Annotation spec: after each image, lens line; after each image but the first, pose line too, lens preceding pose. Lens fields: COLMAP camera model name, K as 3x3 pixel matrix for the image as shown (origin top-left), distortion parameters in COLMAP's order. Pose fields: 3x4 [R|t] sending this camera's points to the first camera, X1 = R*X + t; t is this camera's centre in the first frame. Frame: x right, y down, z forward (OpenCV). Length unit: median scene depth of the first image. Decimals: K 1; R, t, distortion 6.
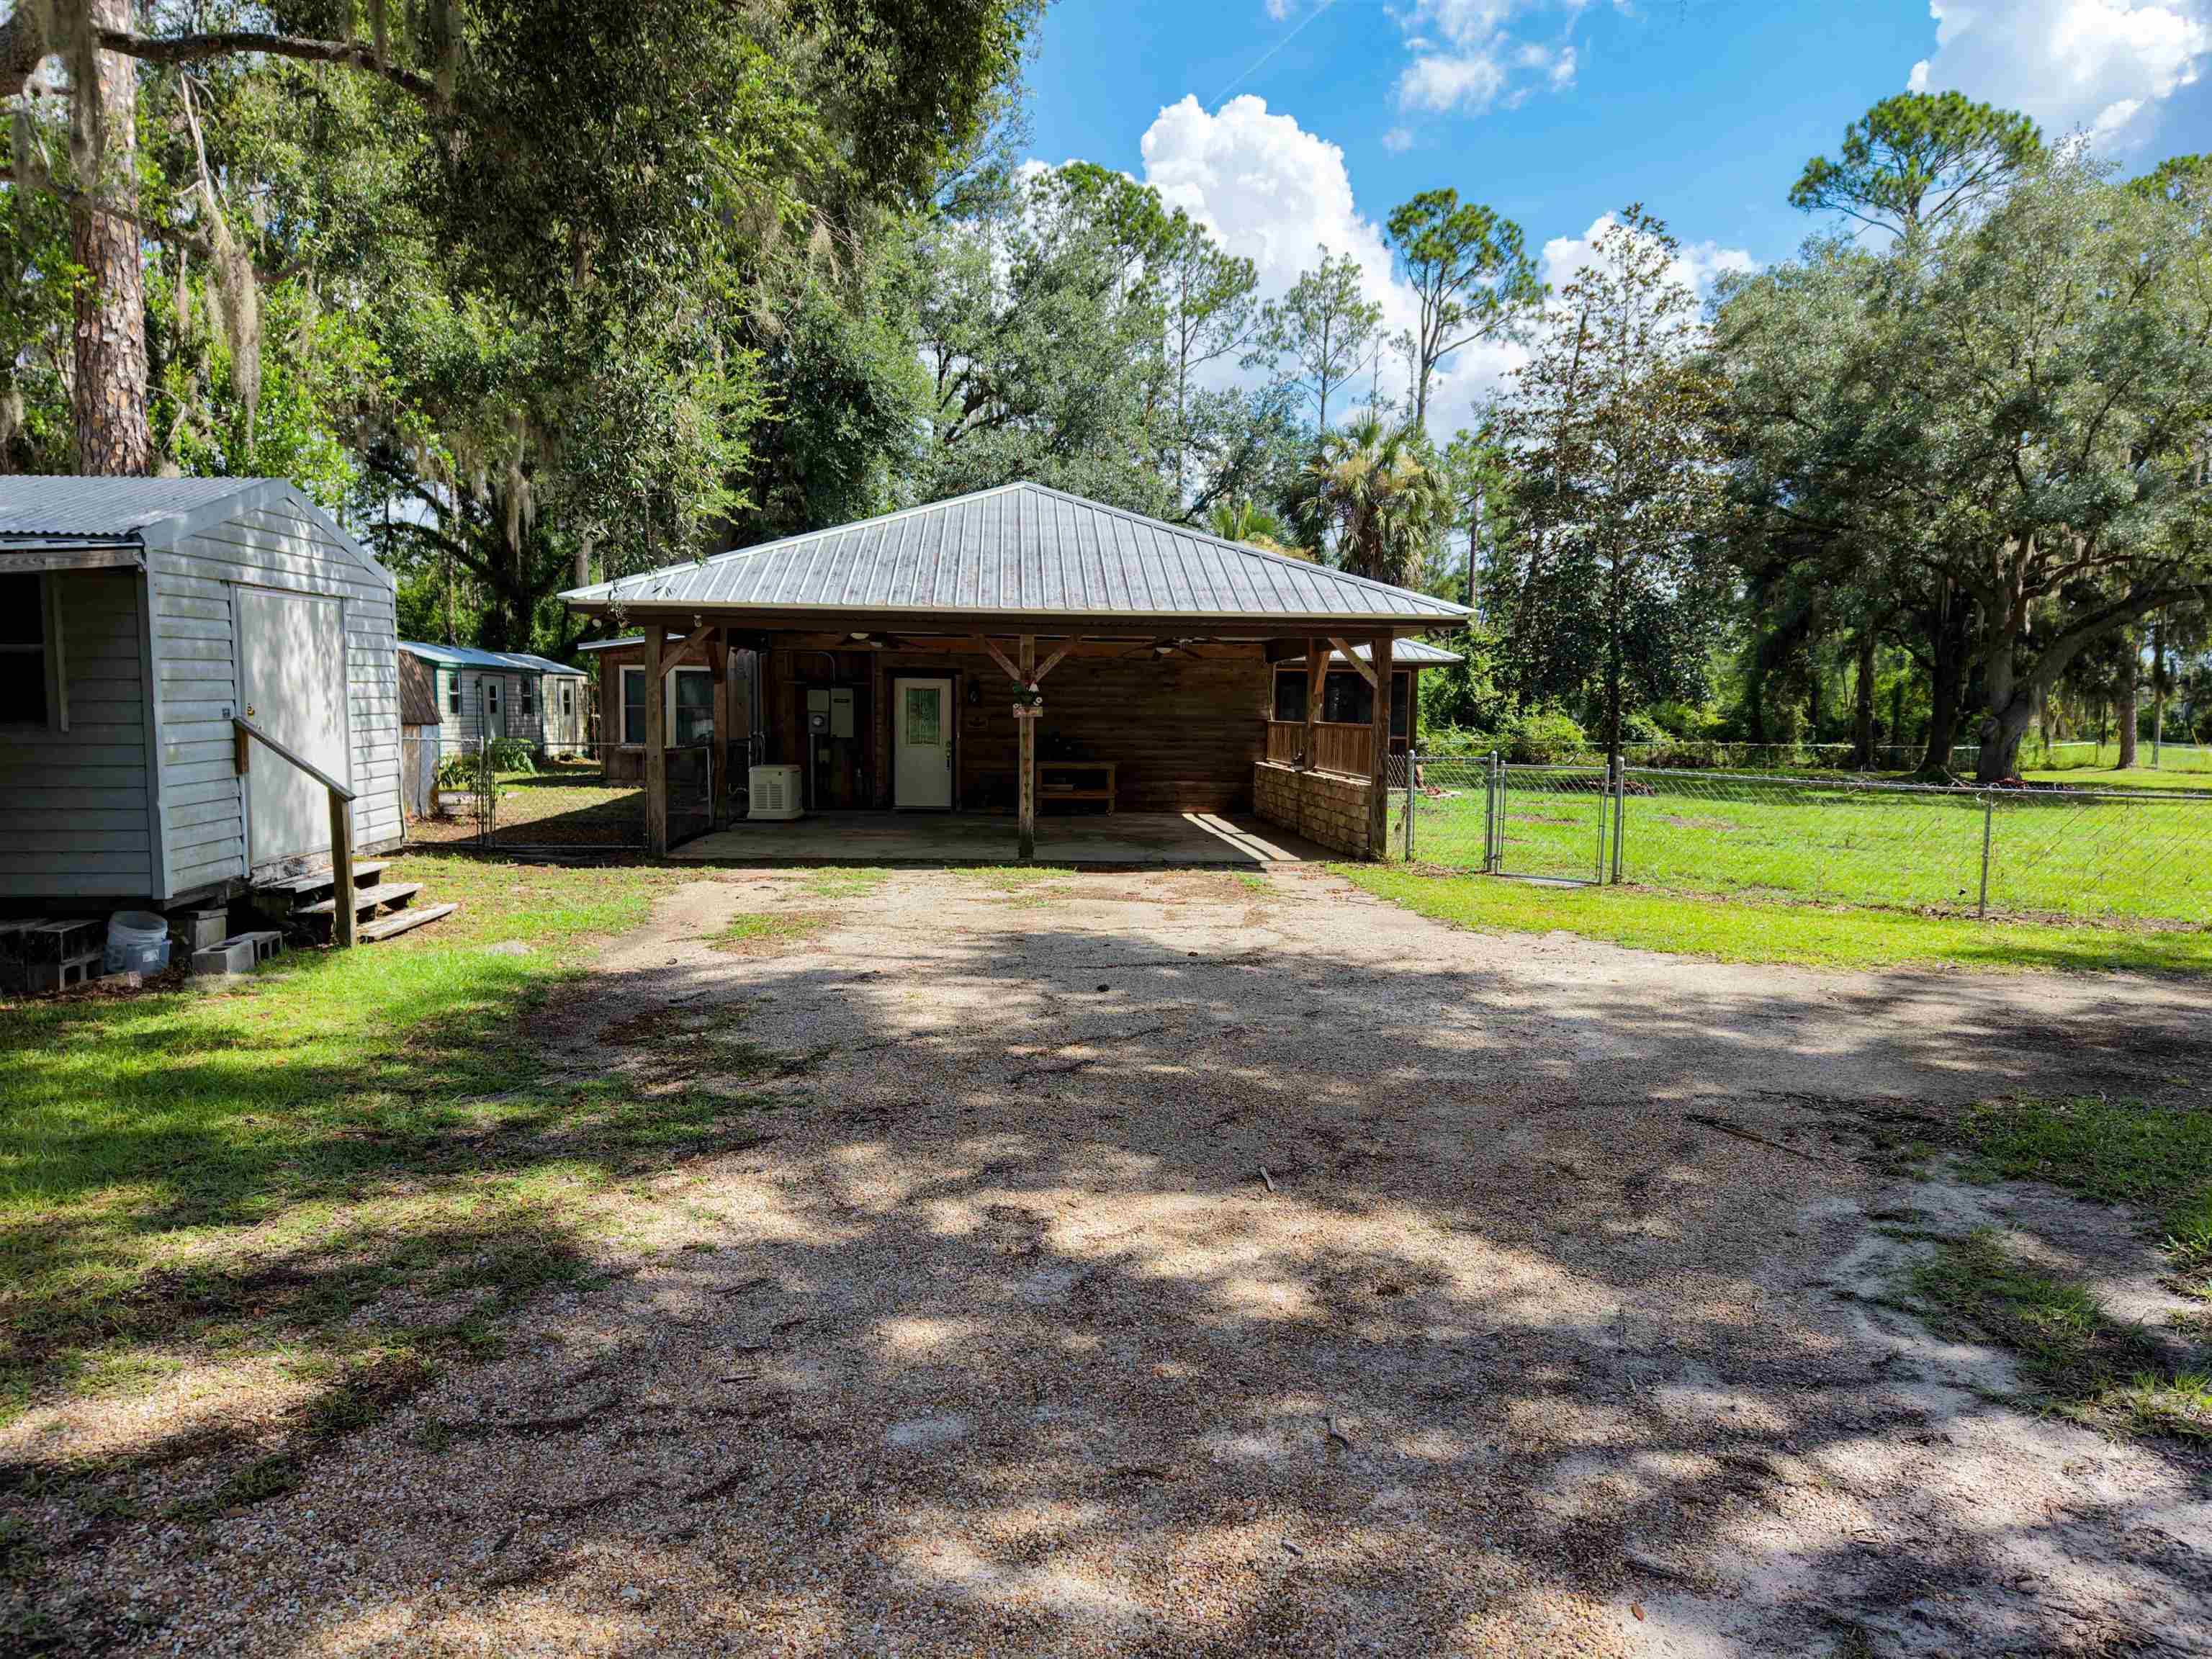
lens RADIAL K [[1476.1, 0, 1101.4], [0, 1476.1, 830.3], [0, 0, 1]] dist [0.019826, -0.016948]
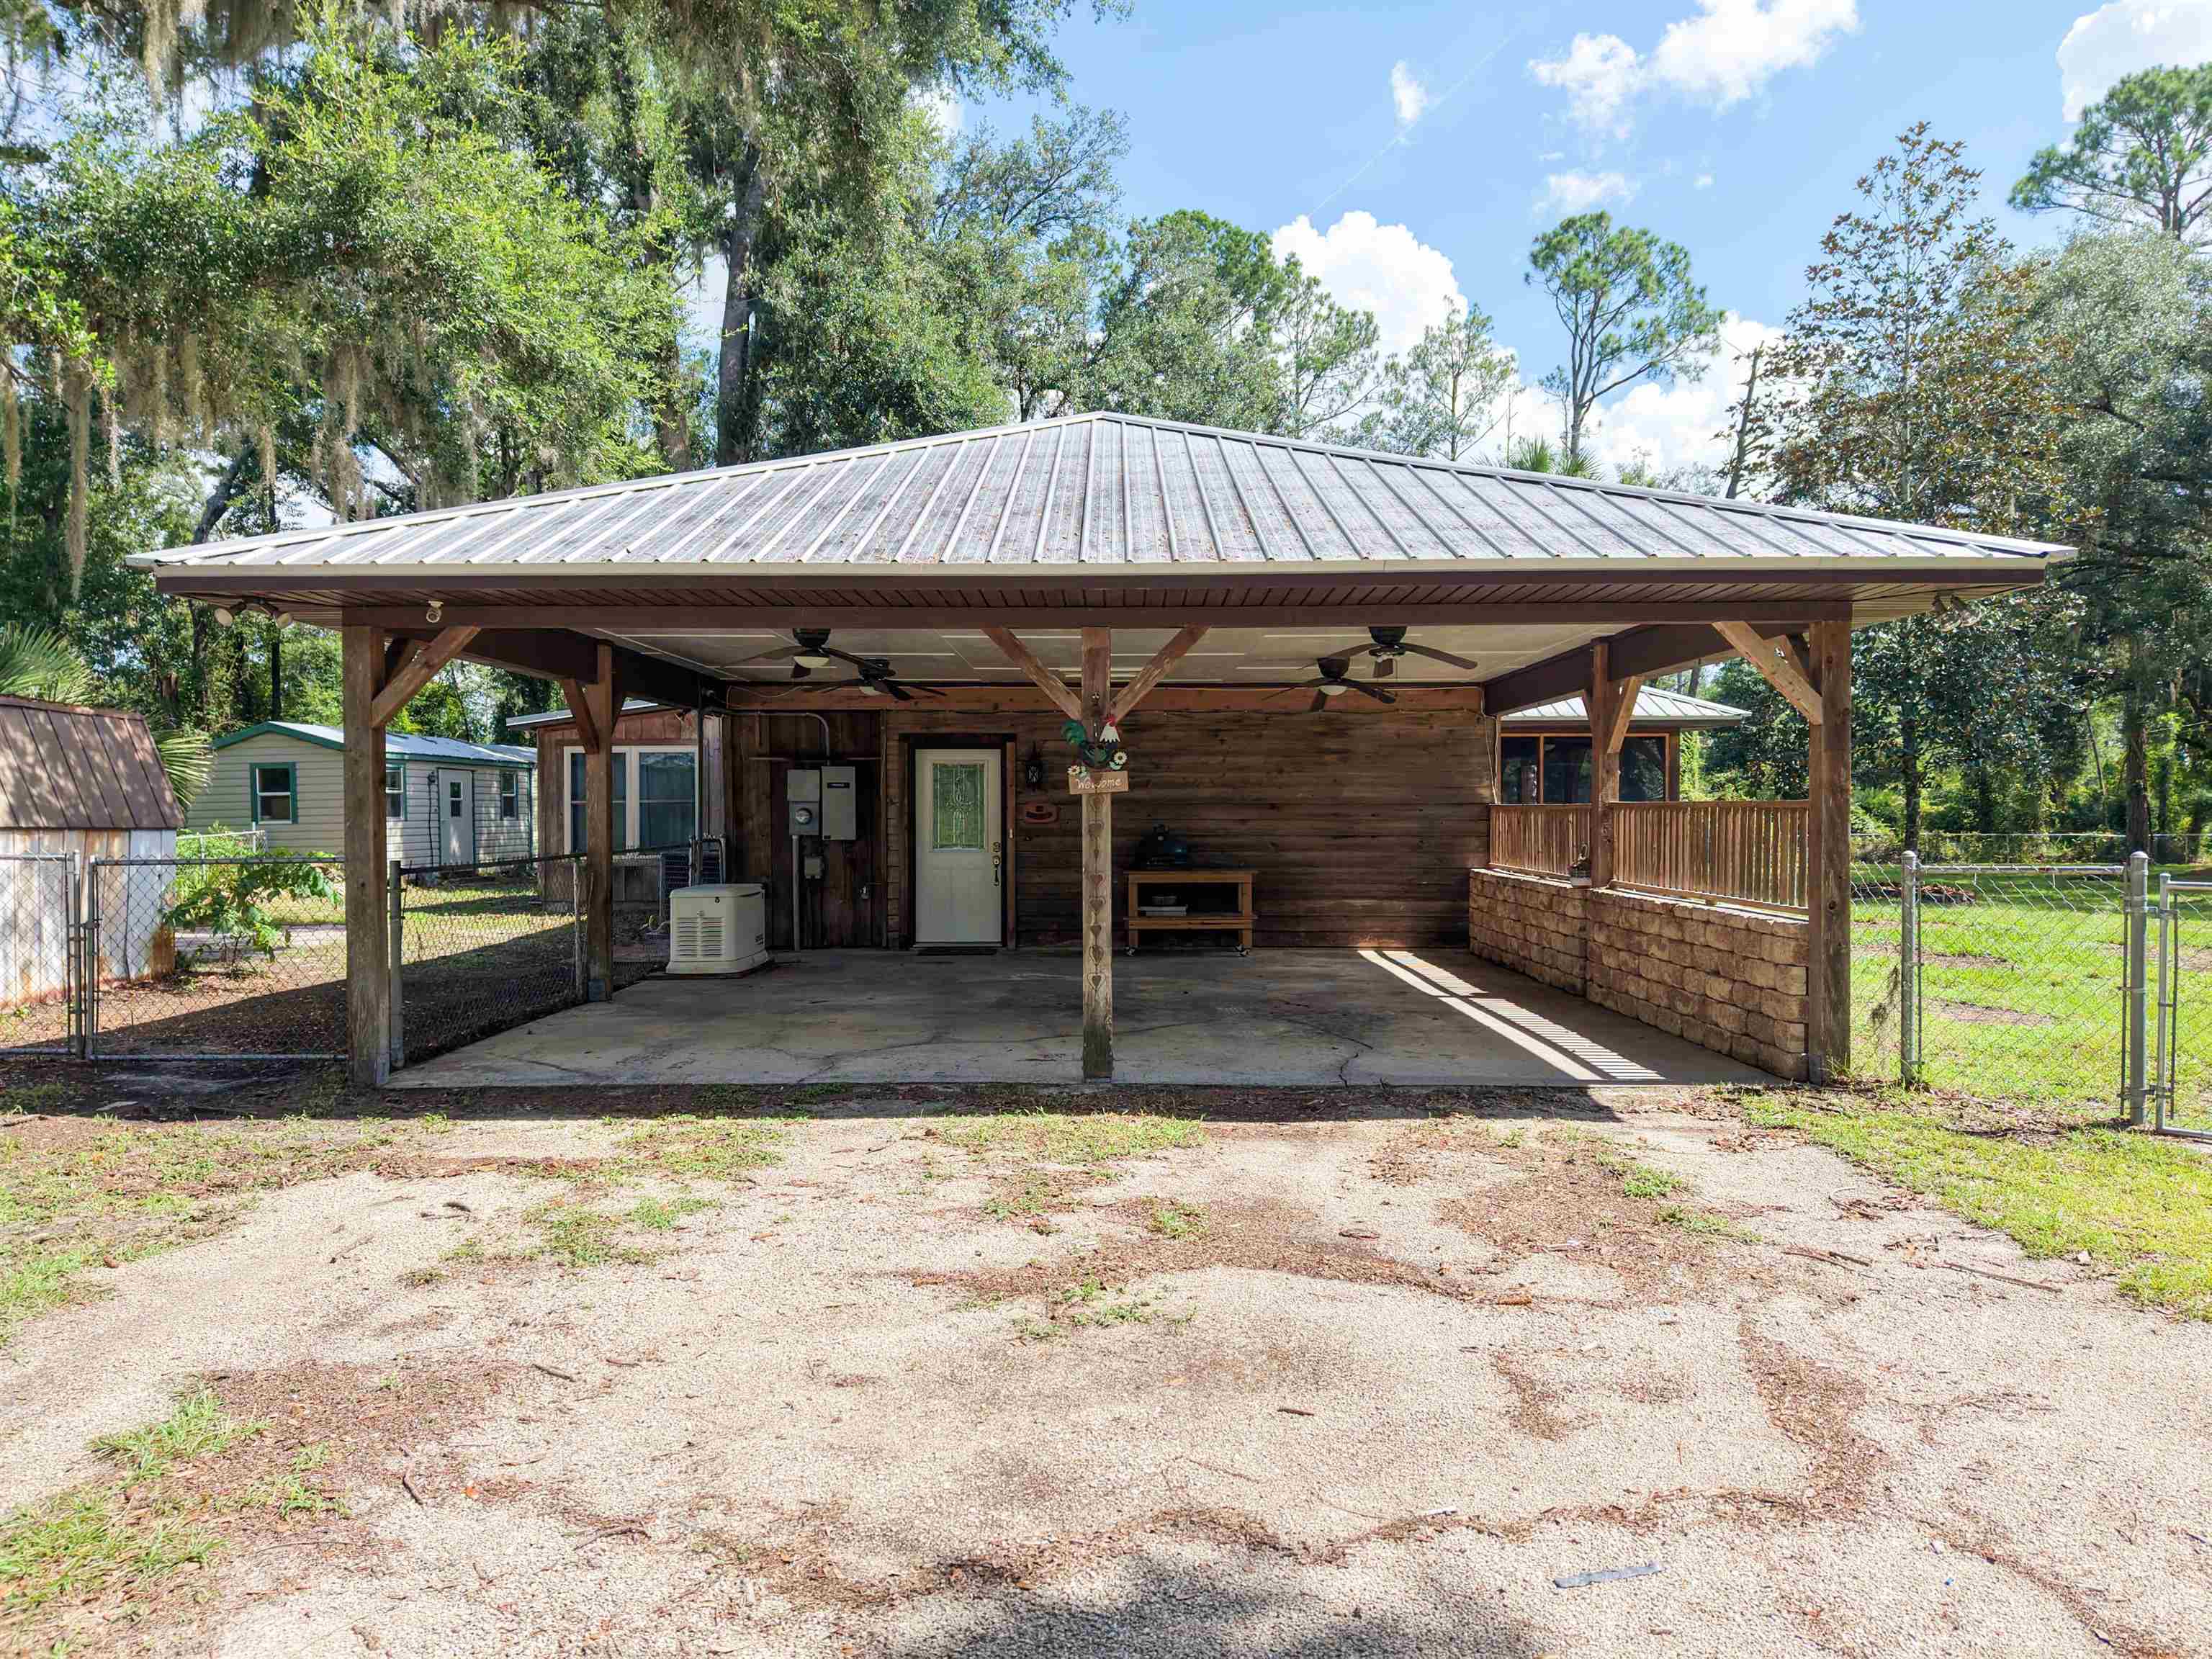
lens RADIAL K [[1476.1, 0, 1101.4], [0, 1476.1, 830.3], [0, 0, 1]] dist [0.019826, -0.016948]
pose [[0.997237, -0.014235, -0.072911, -0.003480], [0.009255, 0.997630, -0.068188, -0.008057], [0.073709, 0.067325, 0.995005, 0.133317]]
